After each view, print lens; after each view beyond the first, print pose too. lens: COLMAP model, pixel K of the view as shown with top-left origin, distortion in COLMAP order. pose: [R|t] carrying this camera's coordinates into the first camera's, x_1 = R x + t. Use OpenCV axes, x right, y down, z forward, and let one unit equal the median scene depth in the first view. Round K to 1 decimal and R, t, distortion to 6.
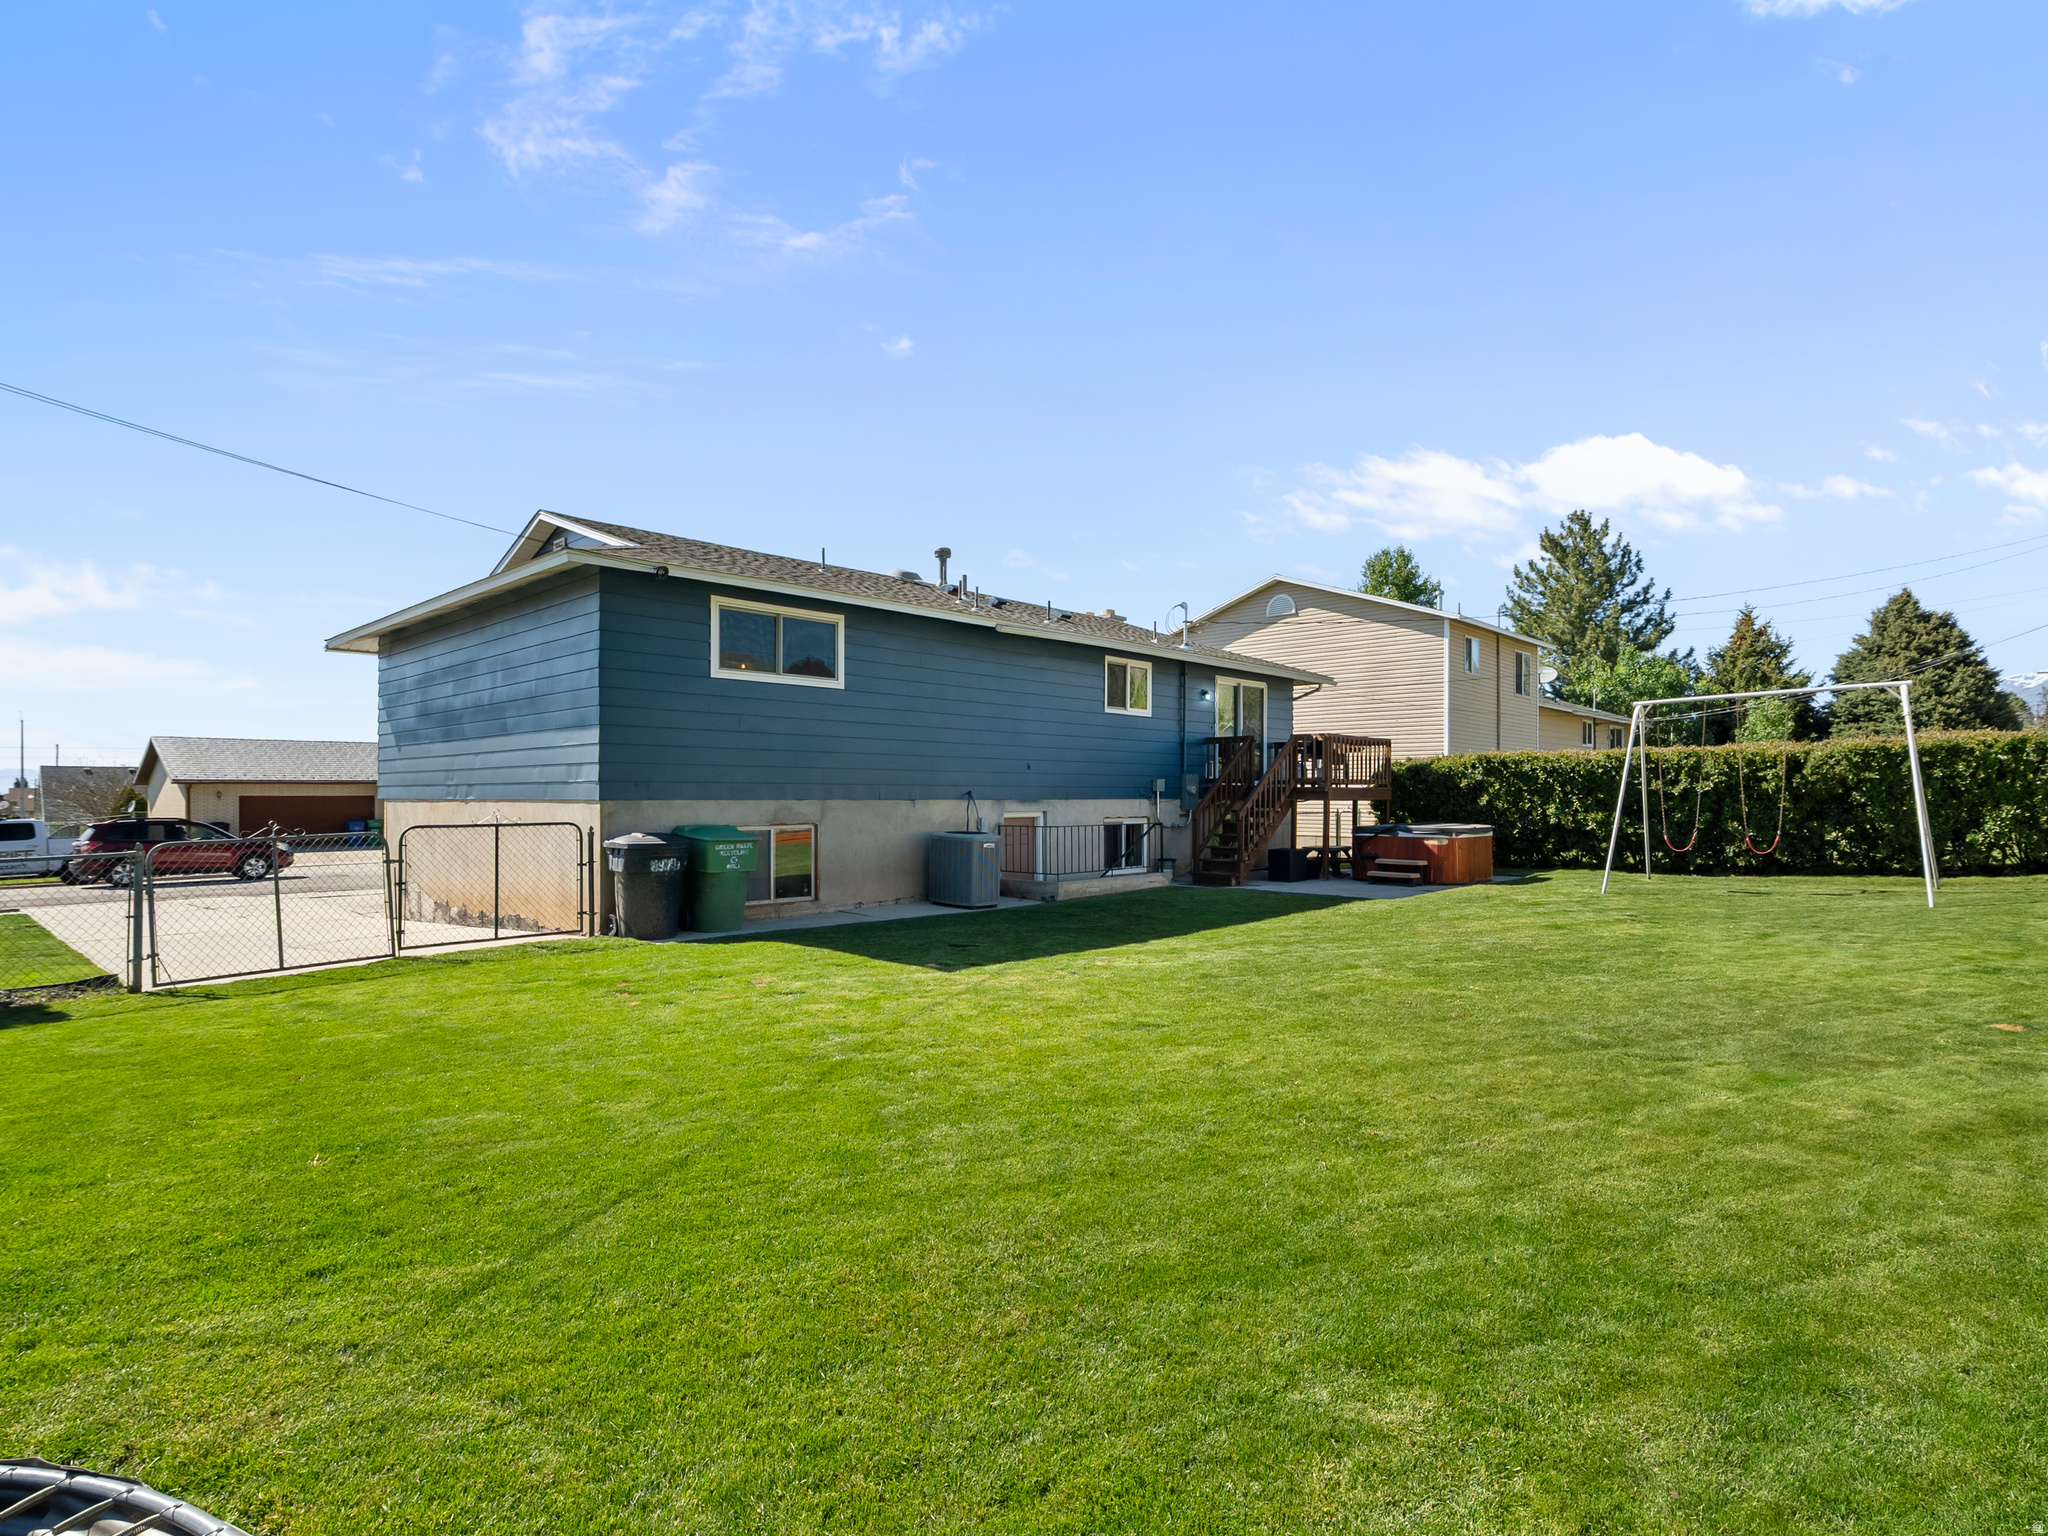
lens RADIAL K [[1050.8, 0, 1029.6], [0, 1050.8, 757.8], [0, 0, 1]] dist [-0.004431, 0.002590]
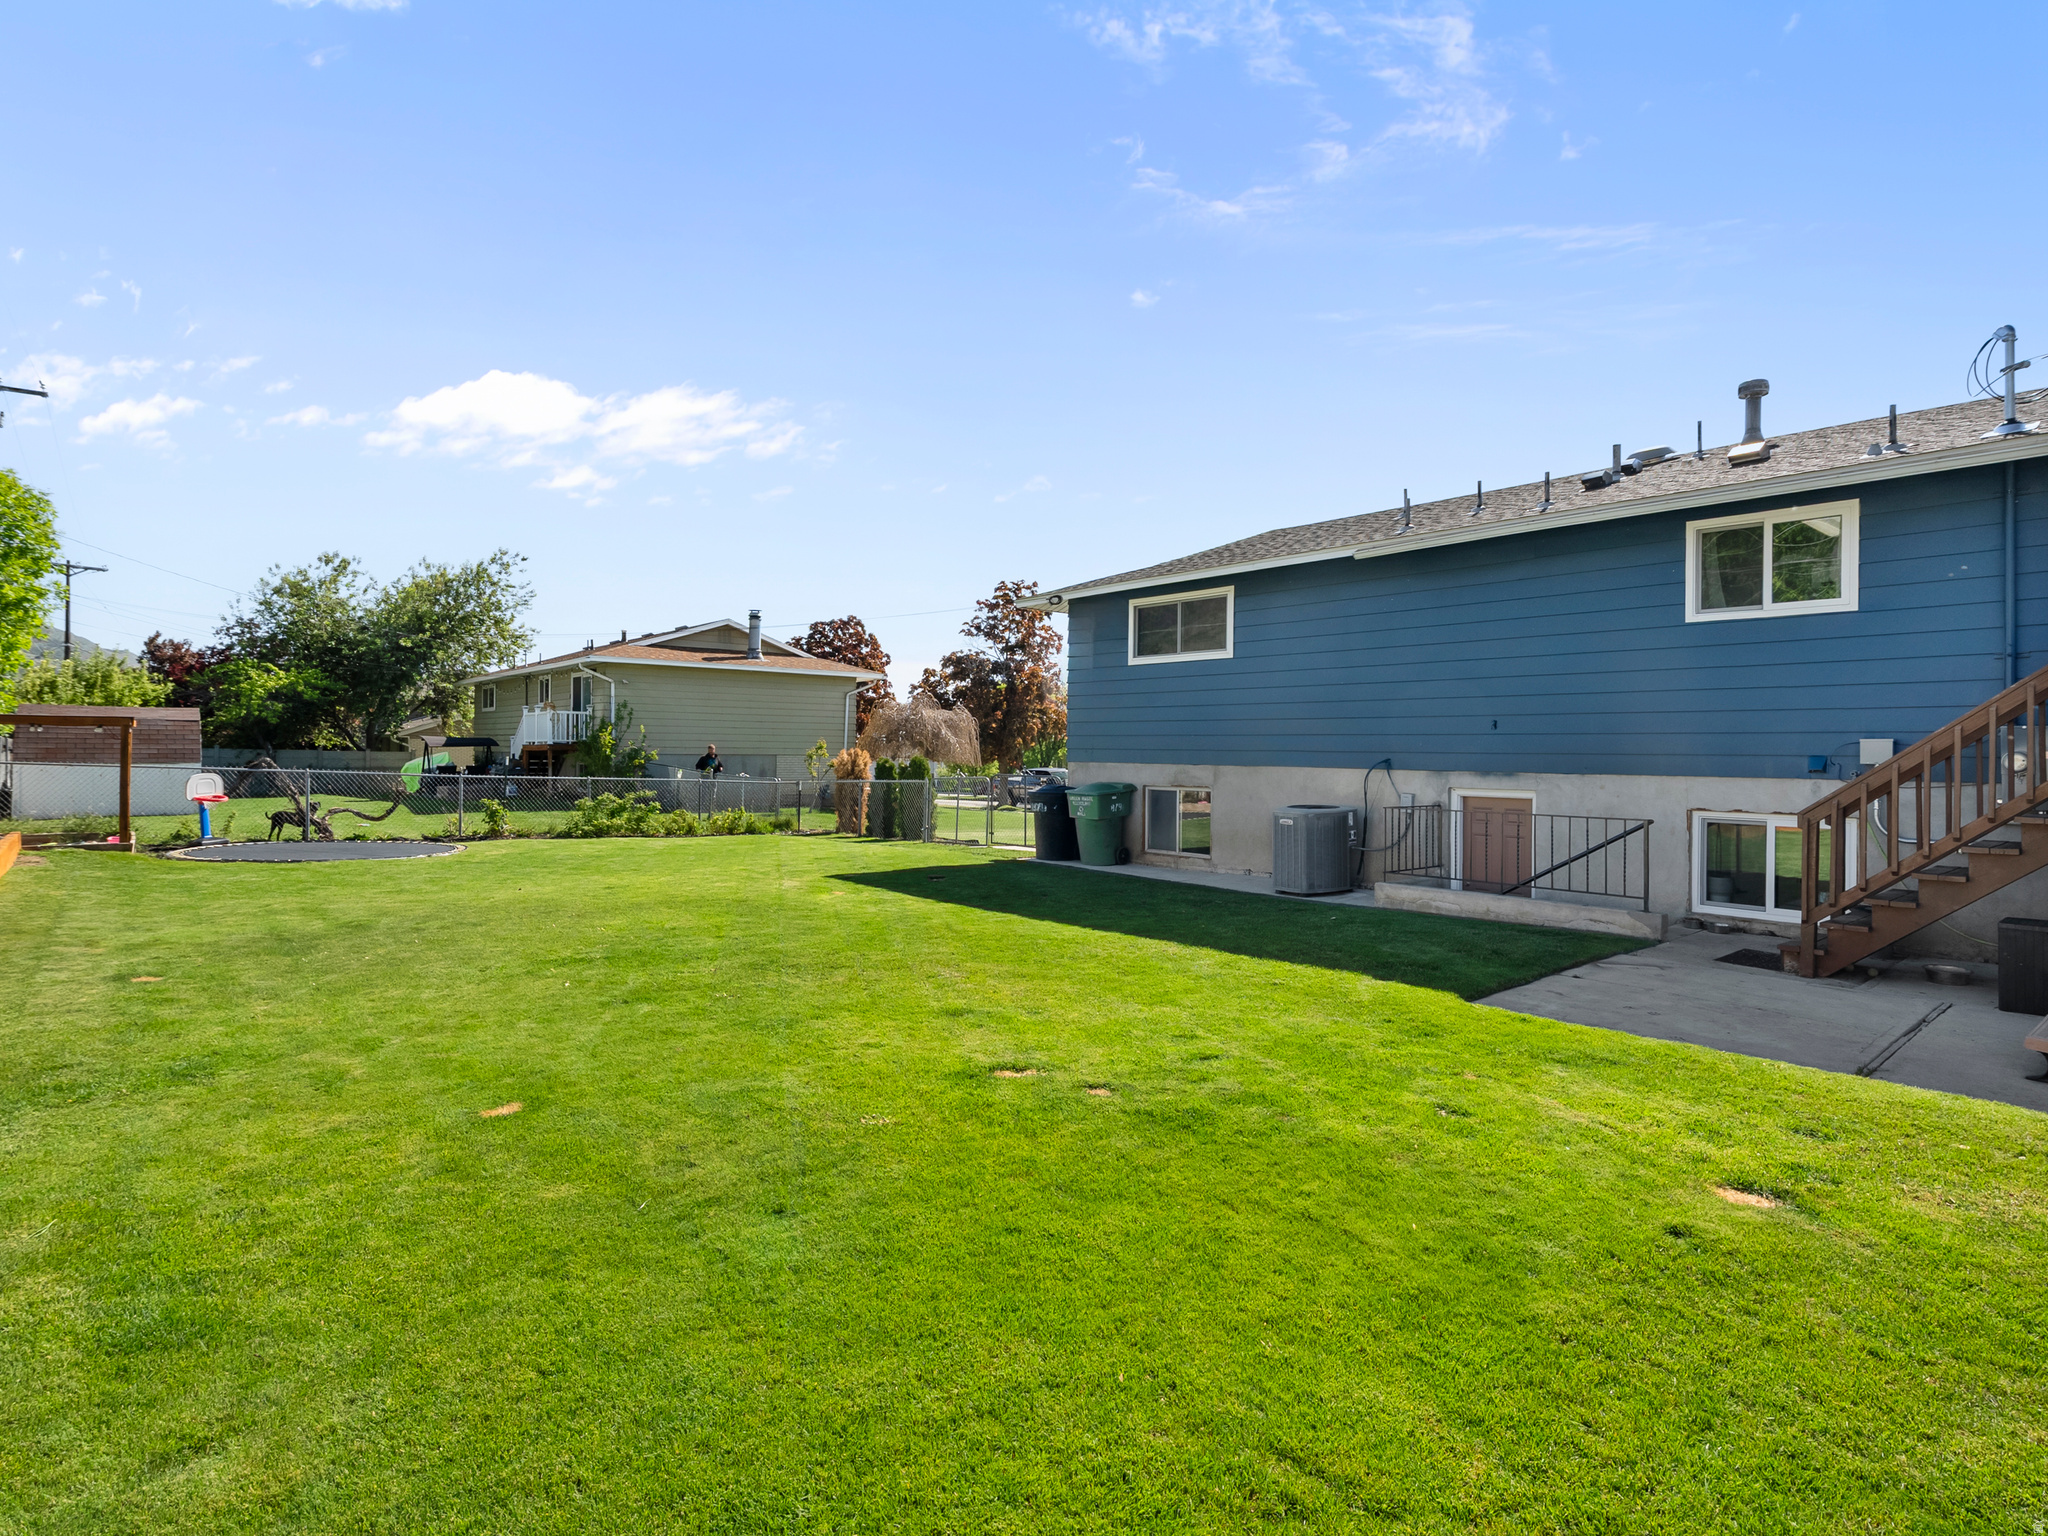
lens RADIAL K [[1029.7, 0, 1032.8], [0, 1029.7, 774.7], [0, 0, 1]] dist [0.000828, 0.002661]
pose [[-0.094344, 0.015669, -0.995416, 0.563442], [0.018407, 0.999733, 0.013992, 0.020648], [0.995369, -0.017003, -0.094607, 0.600068]]
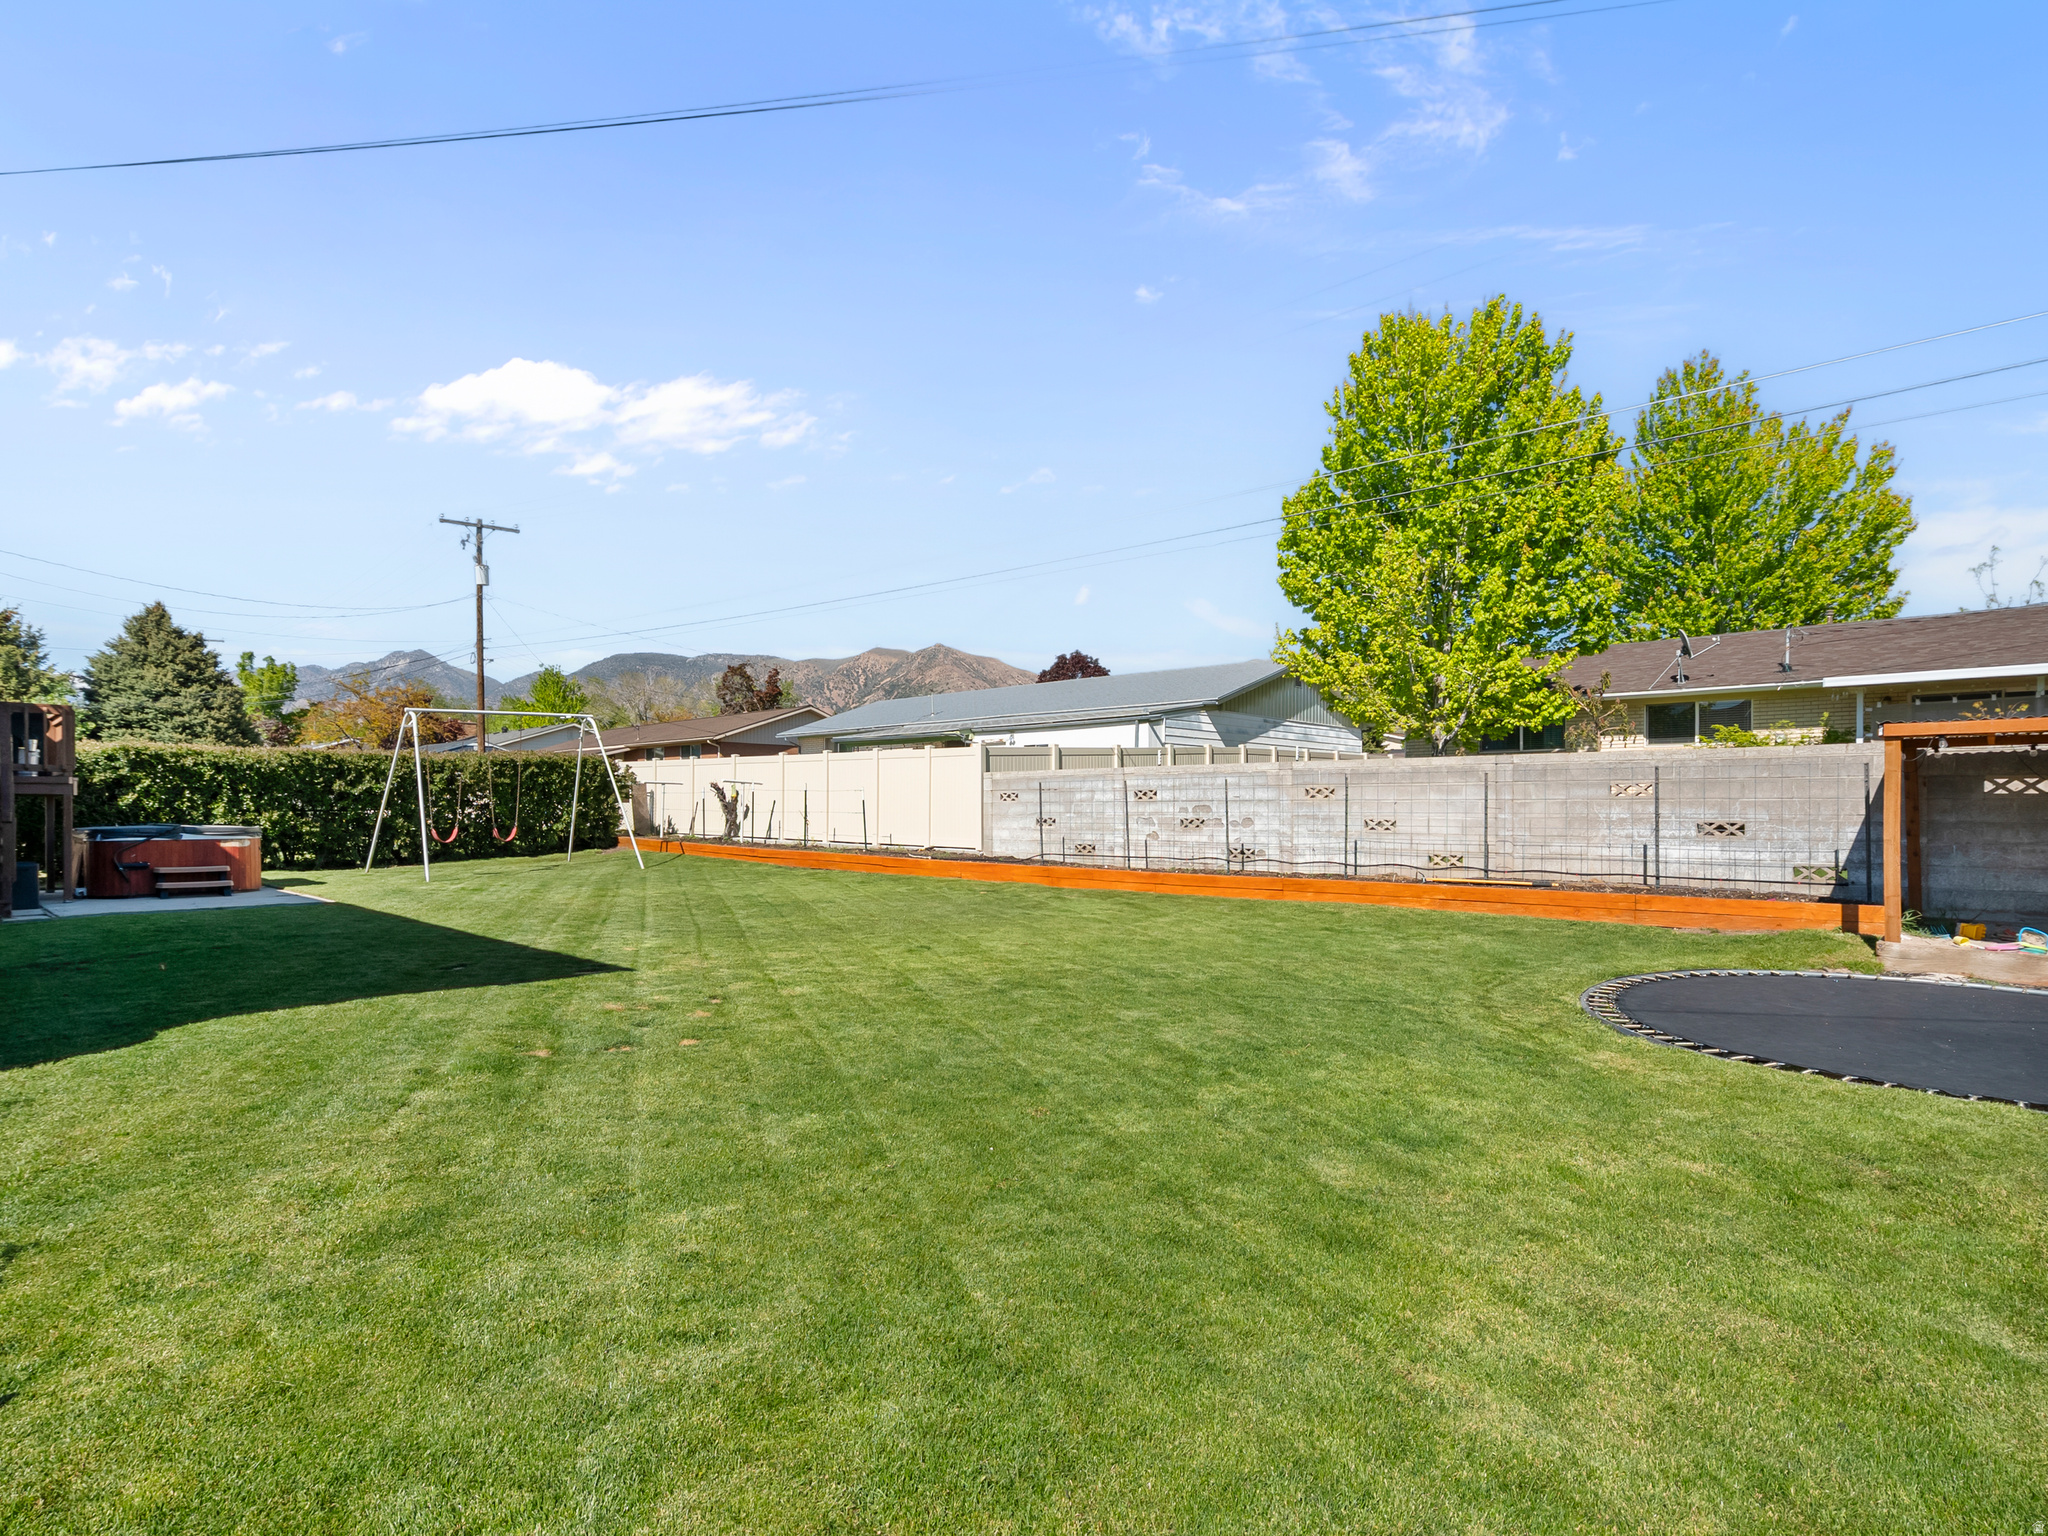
lens RADIAL K [[1055.2, 0, 1021.7], [0, 1055.2, 811.6], [0, 0, 1]] dist [-0.001897, 0.000265]
pose [[-0.001395, -0.003982, 0.999991, -0.413844], [-0.035423, 0.999365, 0.003930, 0.021976], [-0.999371, -0.035417, -0.001535, 0.285951]]
